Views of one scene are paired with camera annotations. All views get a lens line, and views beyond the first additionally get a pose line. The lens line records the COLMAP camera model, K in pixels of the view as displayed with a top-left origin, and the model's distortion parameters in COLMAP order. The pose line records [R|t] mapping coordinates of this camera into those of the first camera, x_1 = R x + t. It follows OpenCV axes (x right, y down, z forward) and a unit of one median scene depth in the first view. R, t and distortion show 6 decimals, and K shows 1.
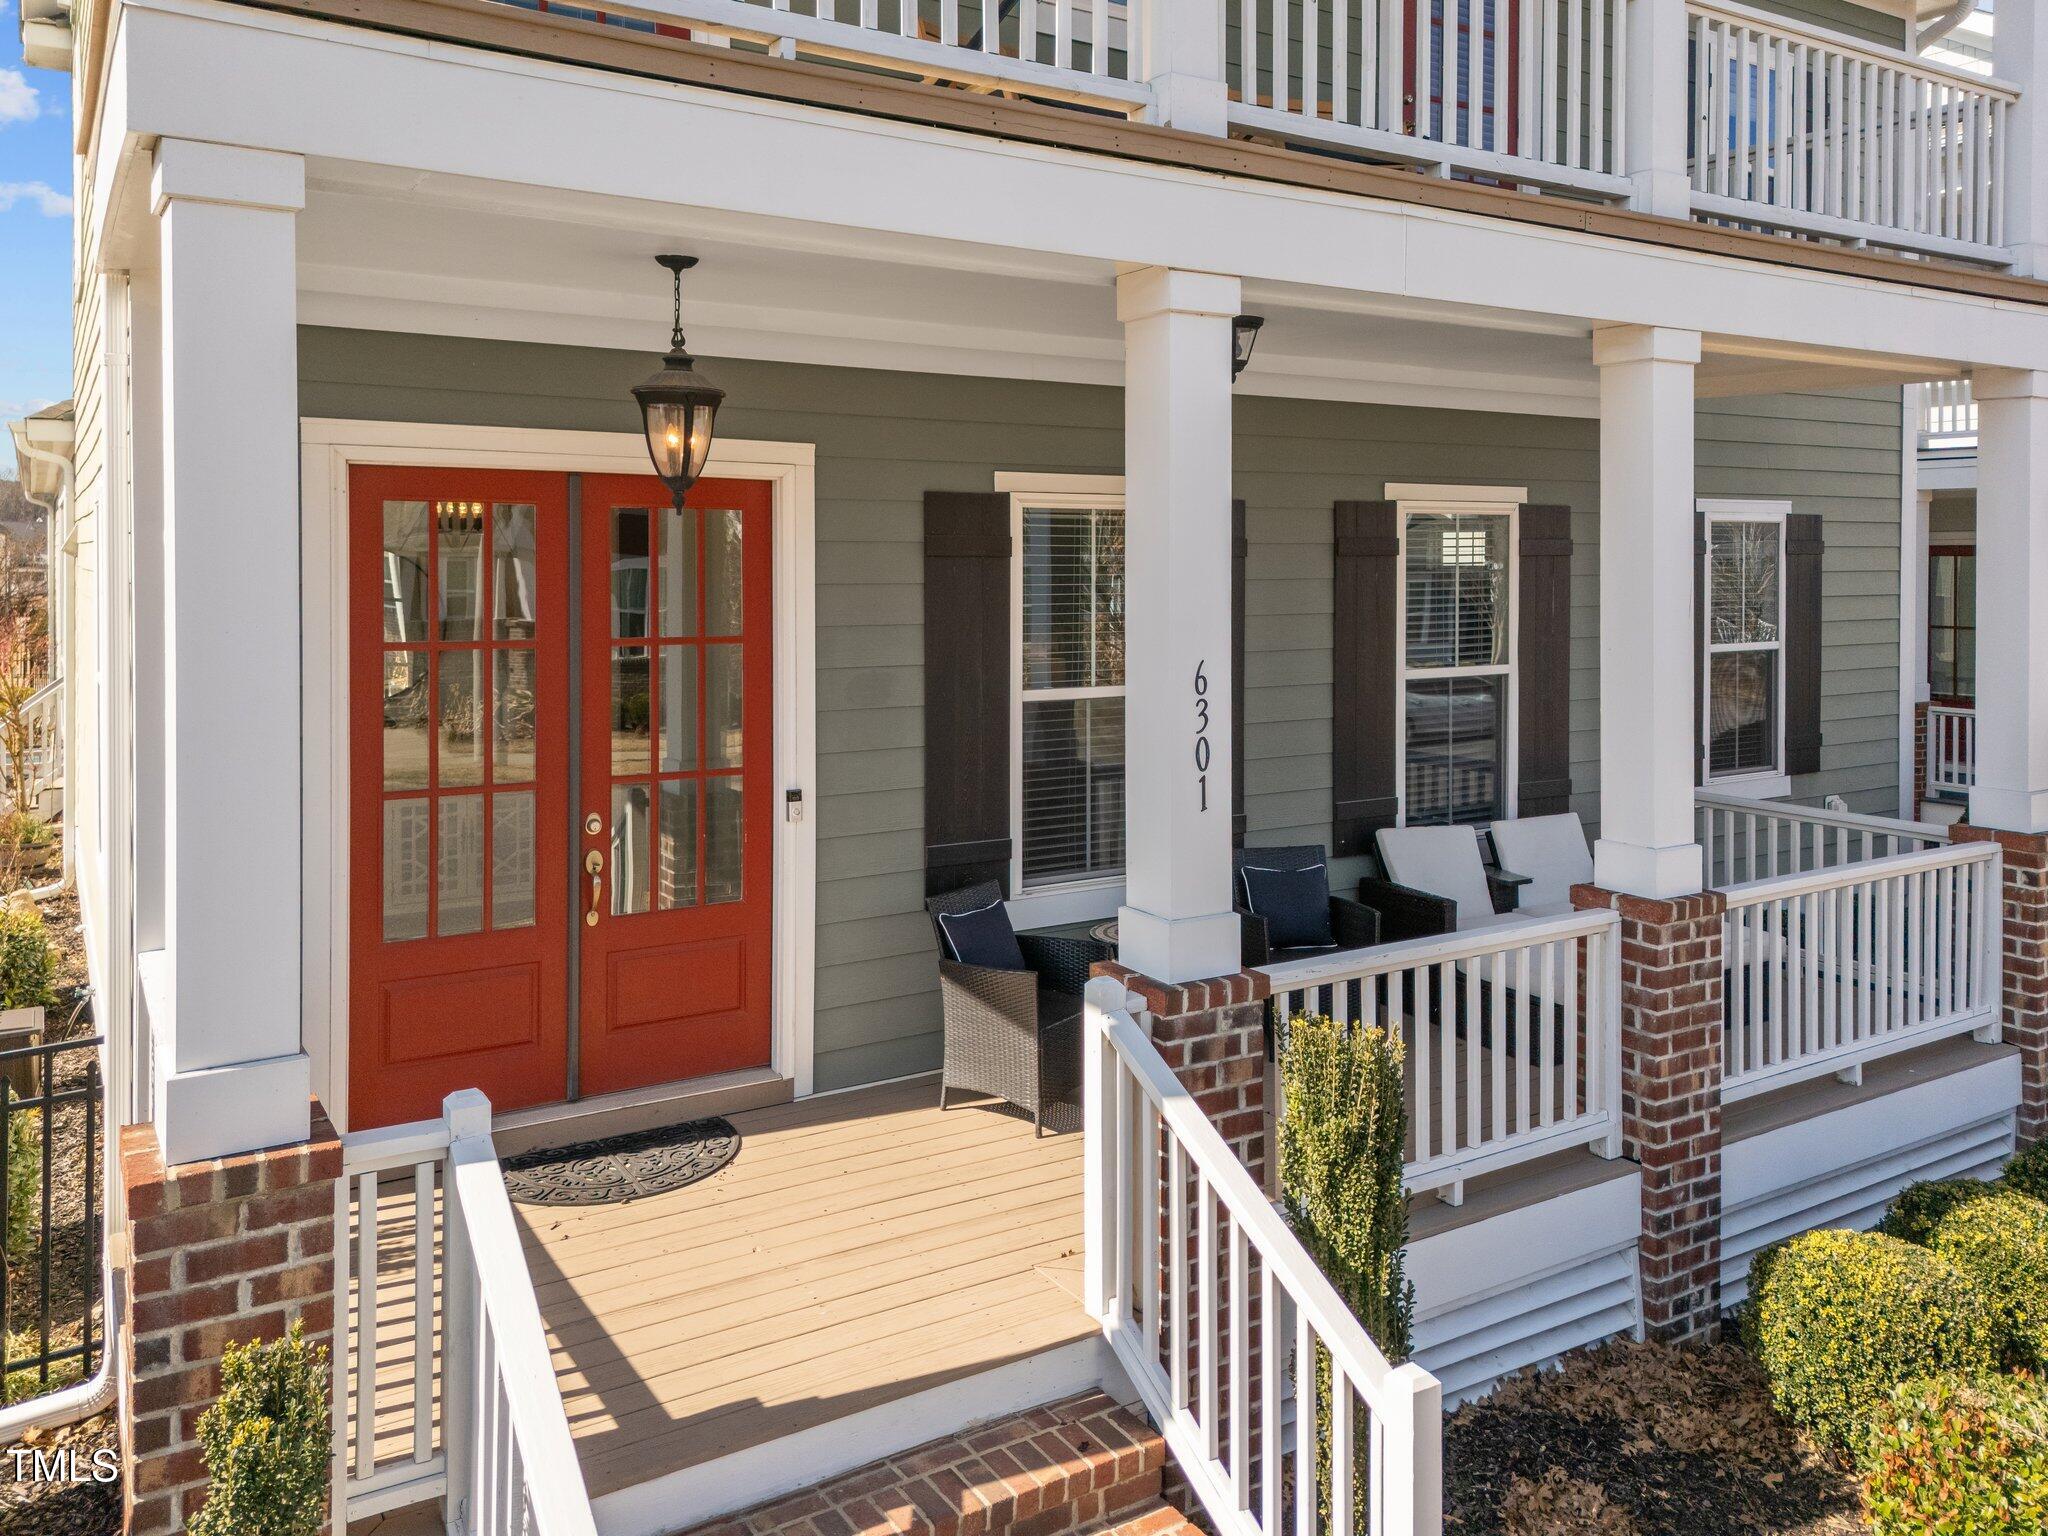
lens RADIAL K [[1553.8, 0, 1017.4], [0, 1553.8, 574.0], [0, 0, 1]] dist [0.054715, -0.070239]
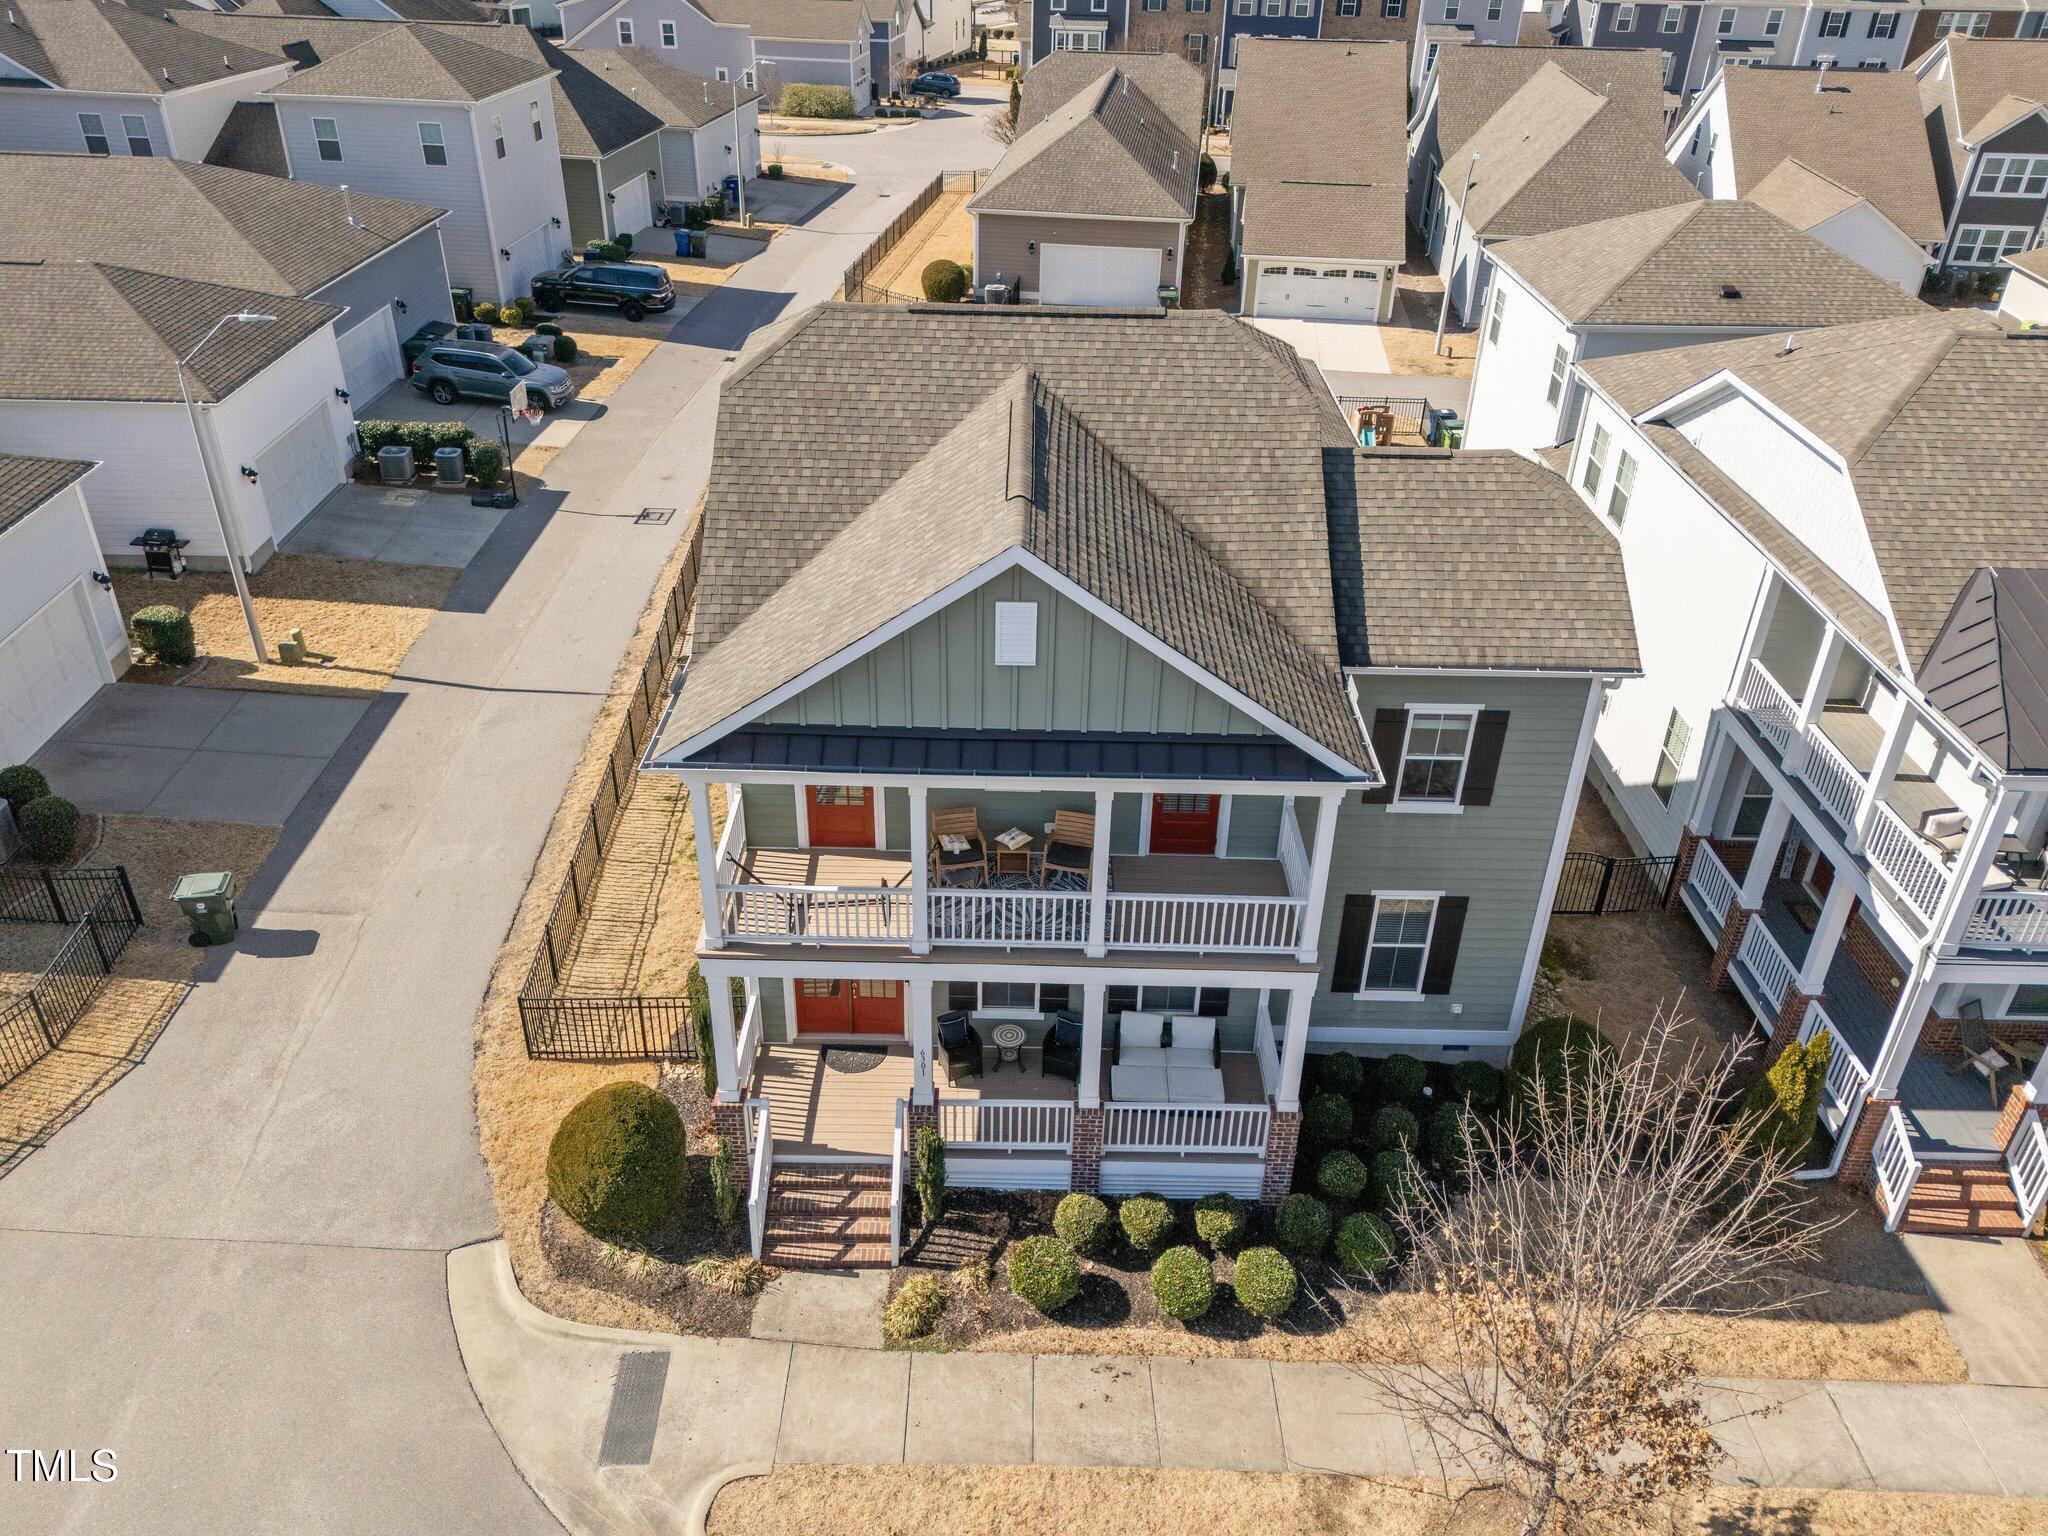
lens RADIAL K [[1504.8, 0, 1024.0], [0, 1504.8, 768.0], [0, 0, 1]] dist [0.071193, -0.059236]
pose [[0.849160, 0.289130, -0.441963, 1.612568], [-0.024027, 0.857119, 0.514558, -2.260396], [0.527589, -0.426323, 0.734778, -1.301654]]
